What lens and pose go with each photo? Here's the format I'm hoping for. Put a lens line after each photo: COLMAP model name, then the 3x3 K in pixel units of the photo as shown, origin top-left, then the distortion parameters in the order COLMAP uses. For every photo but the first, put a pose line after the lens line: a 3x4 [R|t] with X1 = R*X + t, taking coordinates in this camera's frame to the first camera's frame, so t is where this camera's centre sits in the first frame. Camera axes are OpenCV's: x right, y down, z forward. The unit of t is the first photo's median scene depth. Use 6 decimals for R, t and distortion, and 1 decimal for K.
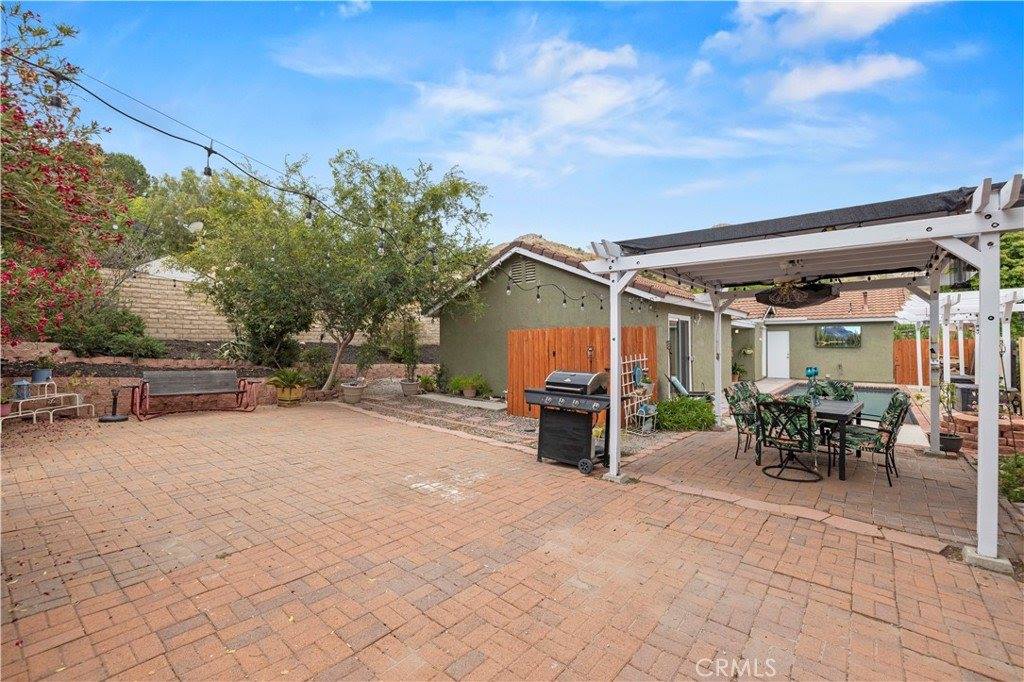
lens RADIAL K [[438.5, 0, 507.2], [0, 438.5, 336.1], [0, 0, 1]] dist [0.000101, -0.000057]
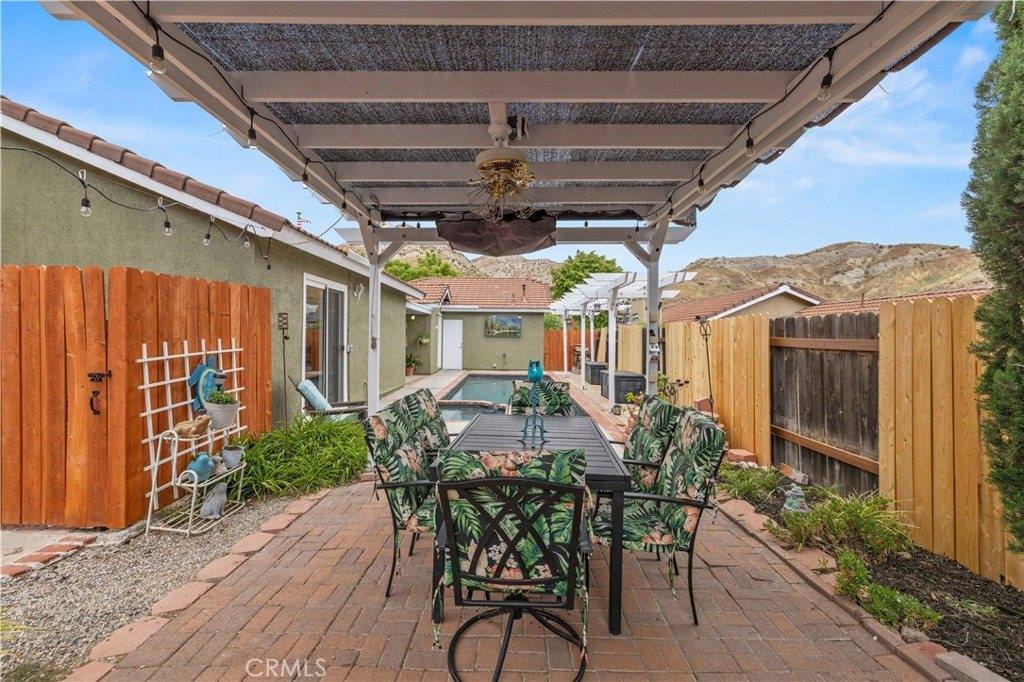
lens RADIAL K [[438.5, 0, 507.2], [0, 438.5, 336.1], [0, 0, 1]] dist [0.000101, -0.000057]
pose [[0.772547, 0.009234, 0.634890, 0.271674], [-0.021110, 0.999715, 0.011147, 0.028970], [-0.634606, -0.022015, 0.772522, 0.487673]]
